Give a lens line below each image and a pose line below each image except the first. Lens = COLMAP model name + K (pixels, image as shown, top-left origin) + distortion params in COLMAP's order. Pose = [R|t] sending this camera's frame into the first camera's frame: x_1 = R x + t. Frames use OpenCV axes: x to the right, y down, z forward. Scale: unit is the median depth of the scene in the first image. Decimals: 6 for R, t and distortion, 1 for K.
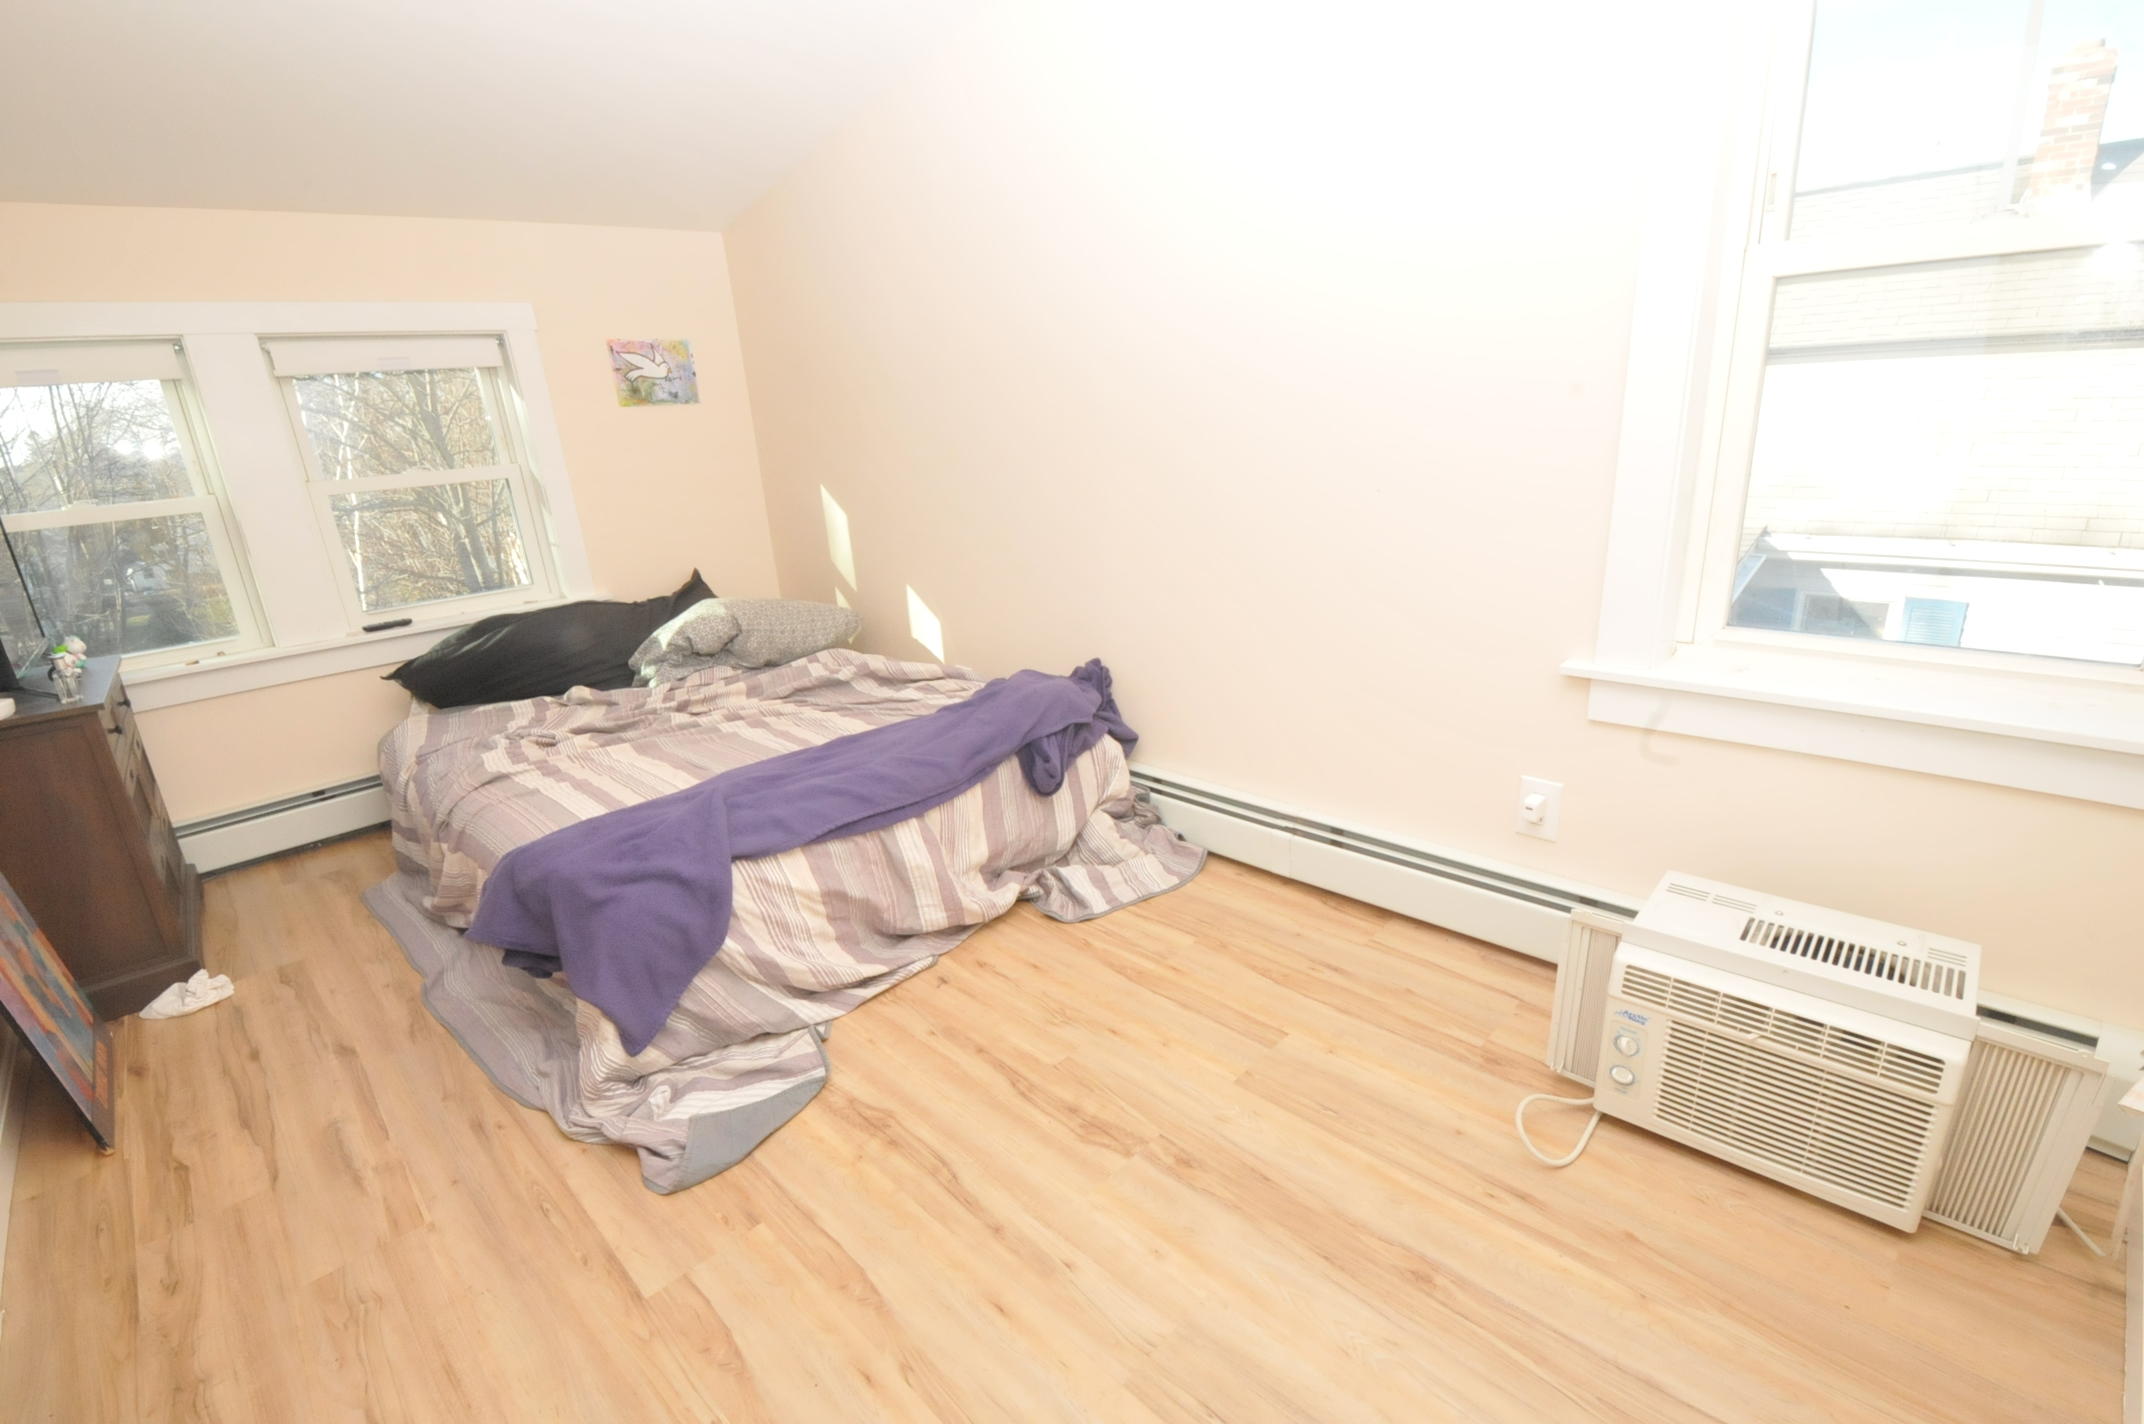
lens RADIAL K [[941.4, 0, 1059.4], [0, 941.4, 740.5], [0, 0, 1]] dist [0.007148, -0.017341]
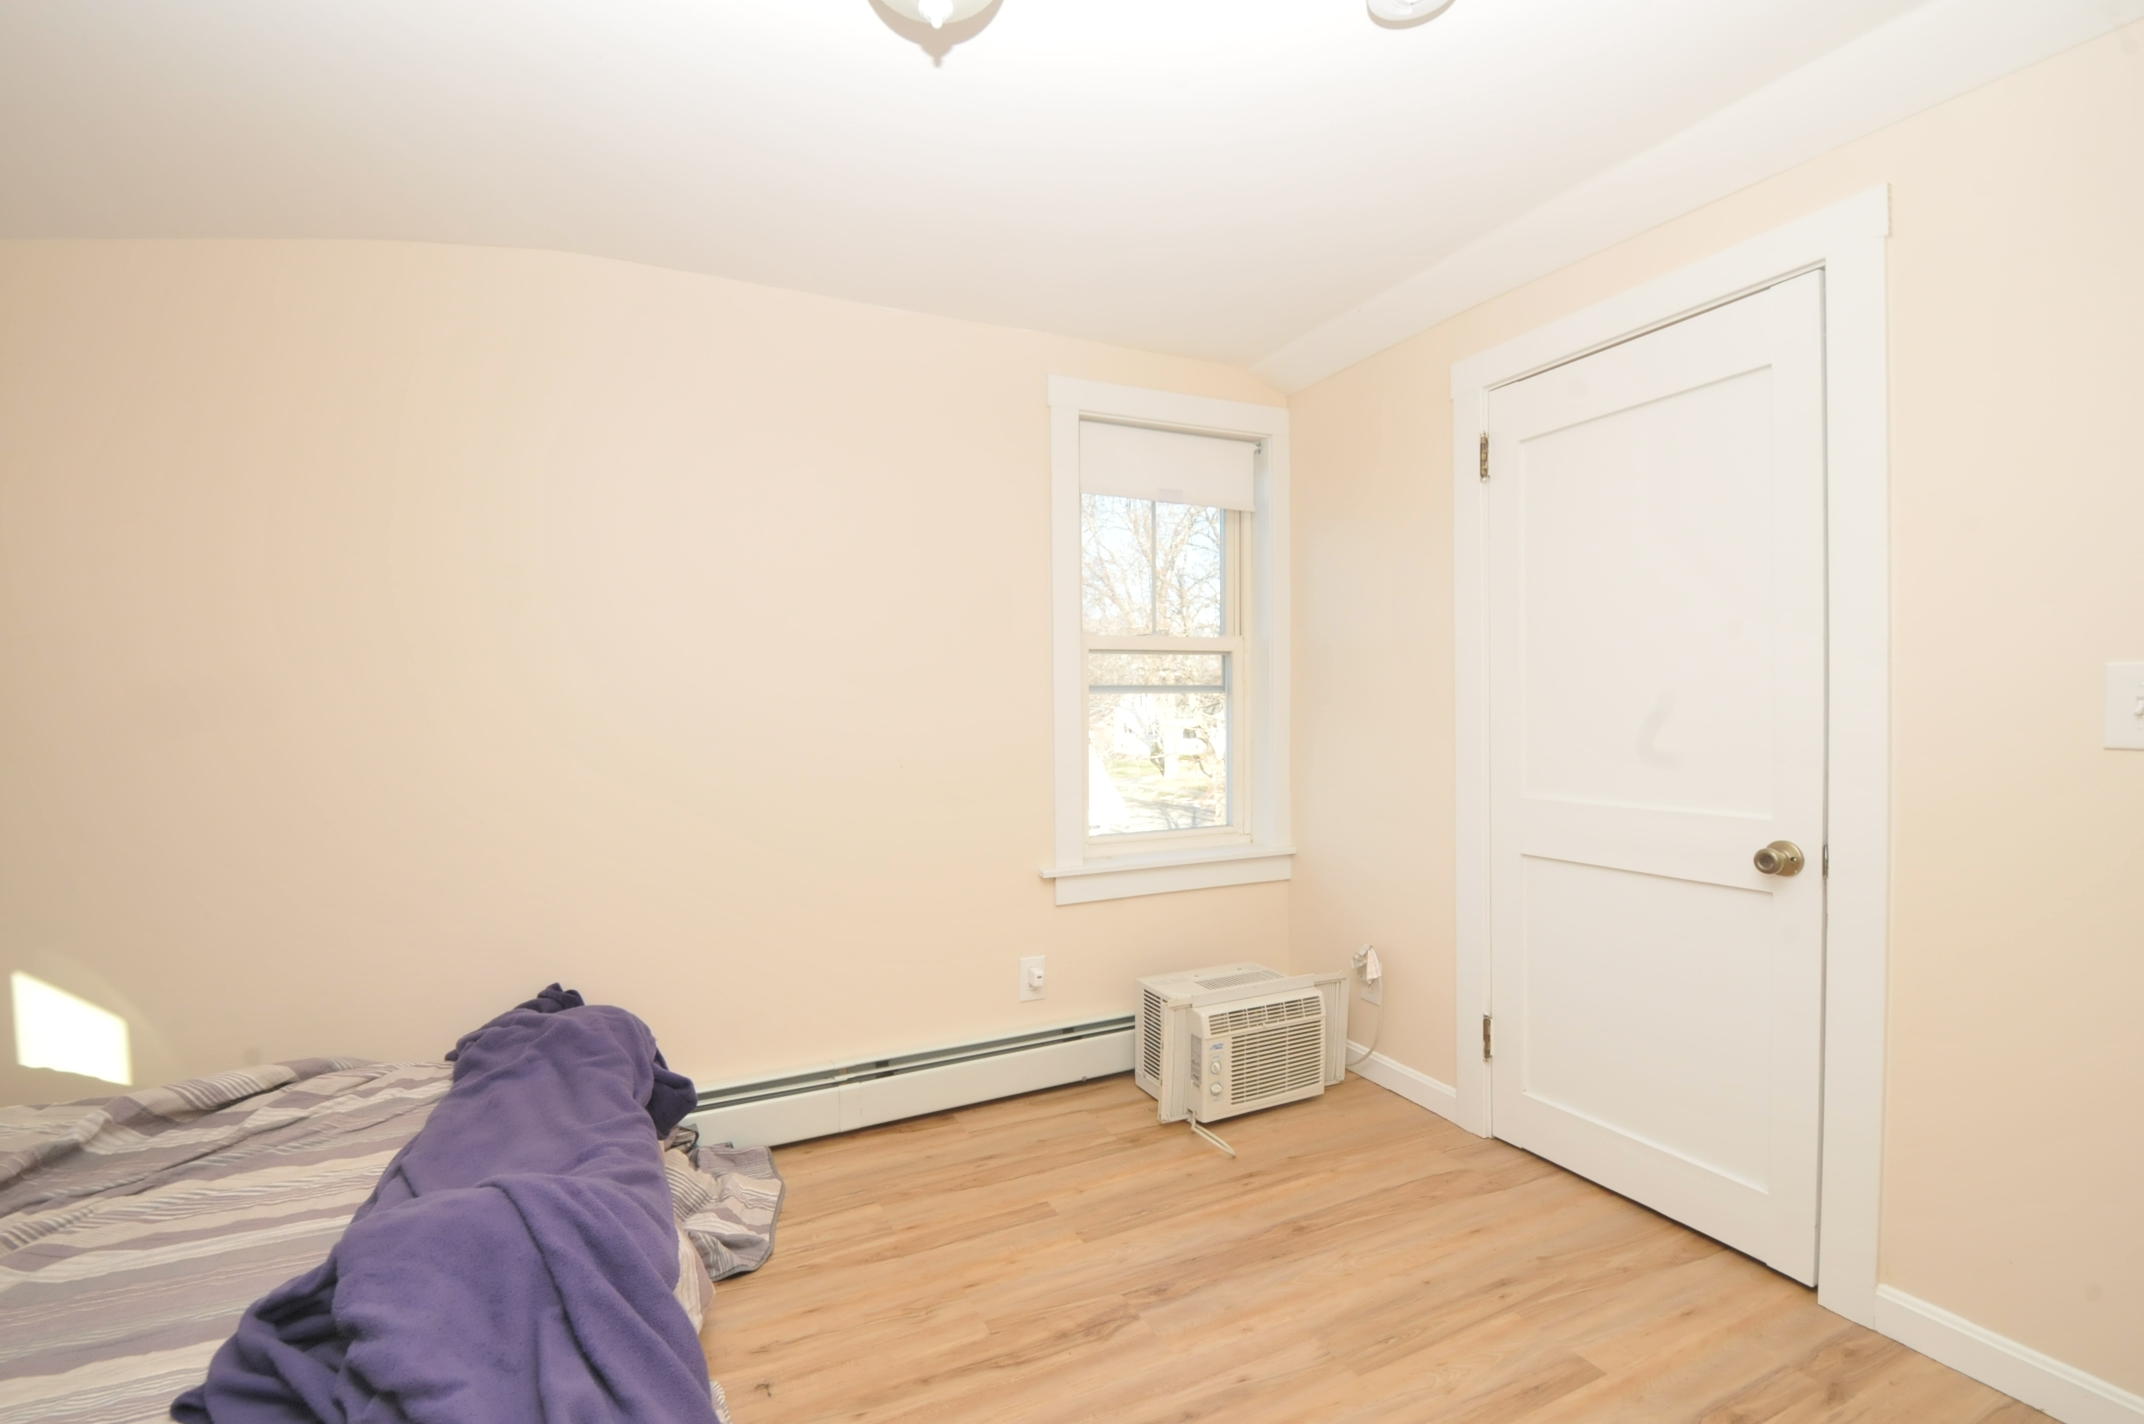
lens RADIAL K [[941.4, 0, 1054.2], [0, 941.4, 728.2], [0, 0, 1]] dist [0.007148, -0.017341]
pose [[0.329656, 0.038603, 0.943312, -0.978931], [0.298719, 0.943566, -0.143006, -0.082552], [-0.895597, 0.328928, 0.299521, 0.495736]]
